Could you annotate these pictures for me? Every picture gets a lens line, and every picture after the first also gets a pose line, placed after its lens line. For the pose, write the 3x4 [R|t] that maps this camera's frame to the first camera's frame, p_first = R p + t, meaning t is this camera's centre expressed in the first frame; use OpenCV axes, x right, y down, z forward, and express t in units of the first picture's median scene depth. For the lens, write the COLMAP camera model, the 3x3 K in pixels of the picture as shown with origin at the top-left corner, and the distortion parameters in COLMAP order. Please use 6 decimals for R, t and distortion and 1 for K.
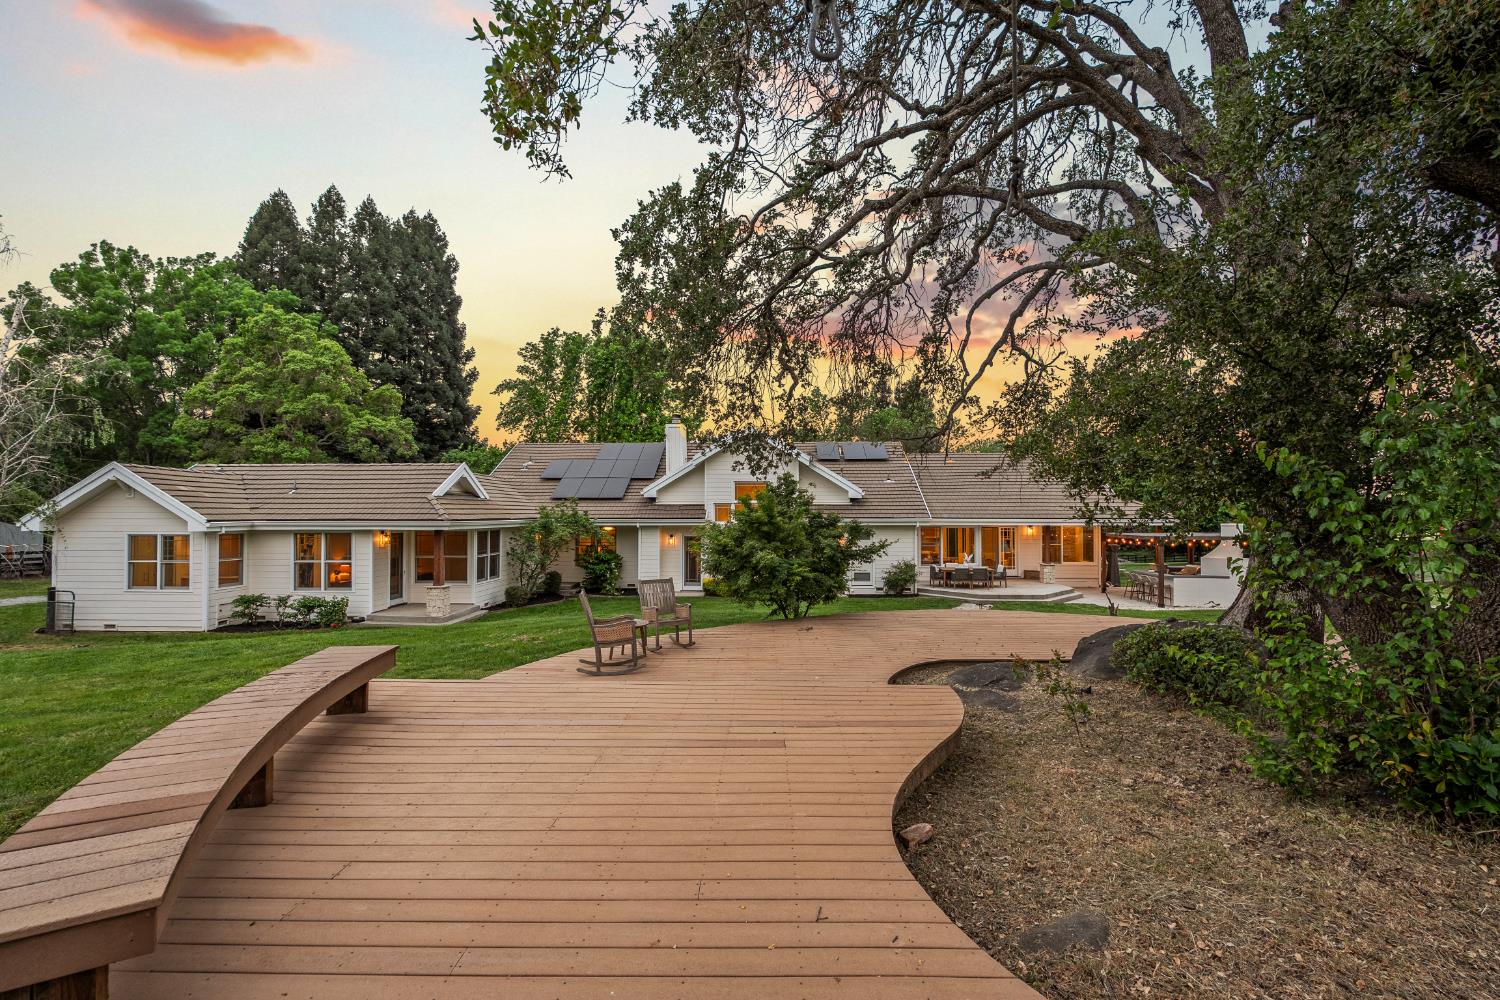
lens RADIAL K [[700.3, 0, 737.7], [0, 700.3, 505.1], [0, 0, 1]] dist [0.012833, -0.000327]
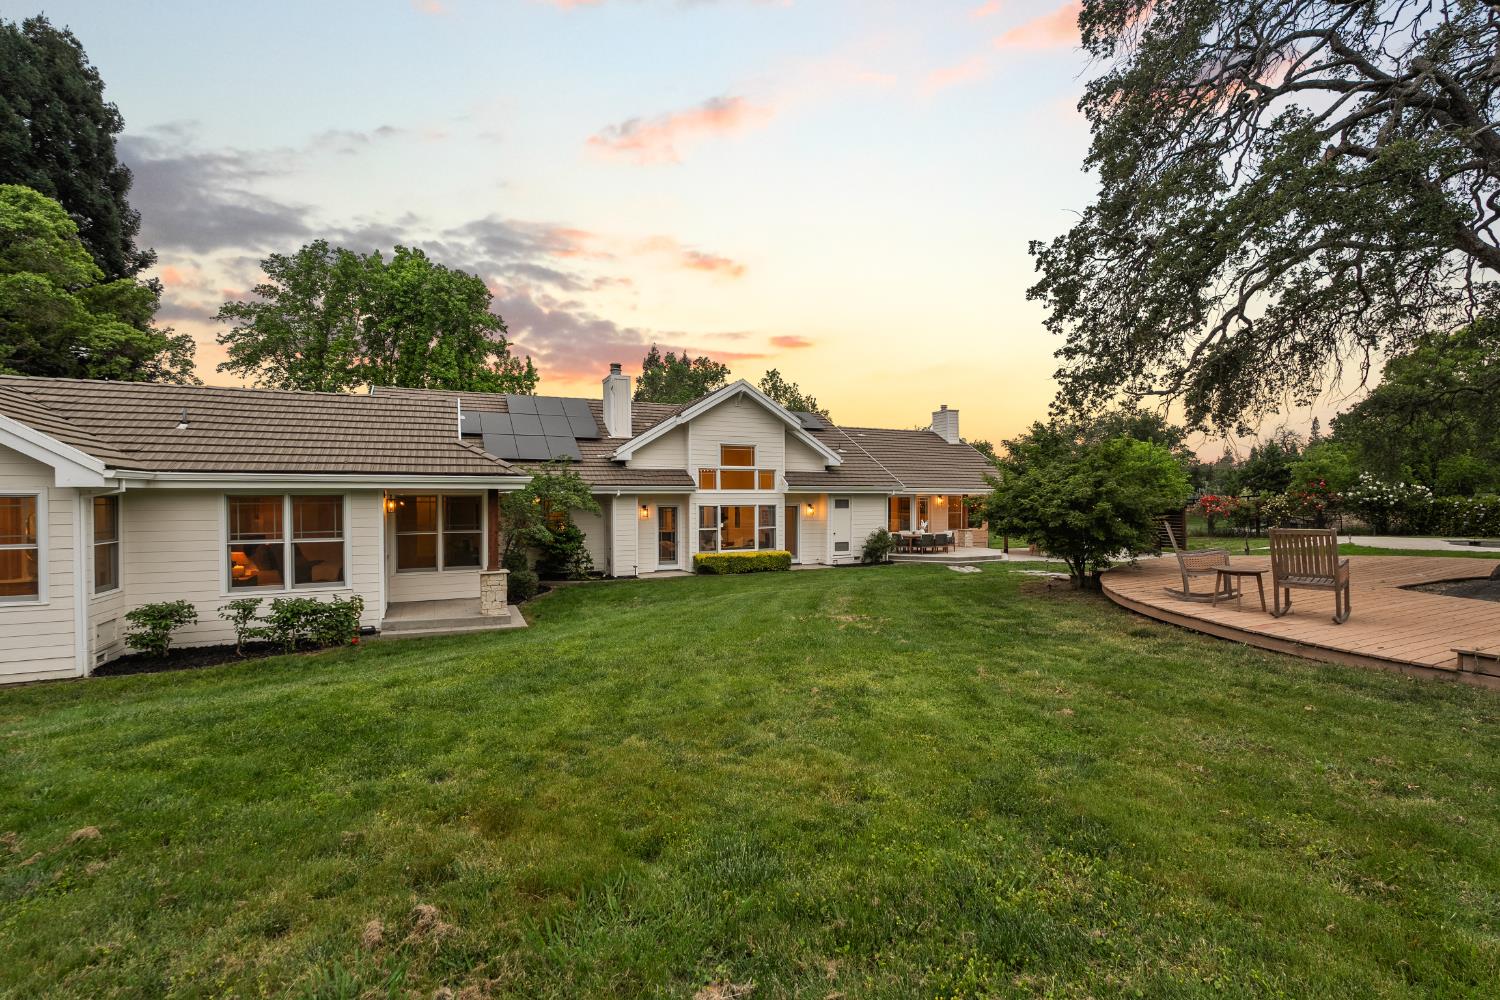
lens RADIAL K [[700.3, 0, 751.0], [0, 700.3, 505.0], [0, 0, 1]] dist [0.012833, -0.000327]
pose [[0.874071, -0.006214, 0.485758, -0.401952], [-0.002359, 0.999852, 0.017036, 0.027822], [-0.485792, -0.016037, 0.873928, 0.204514]]
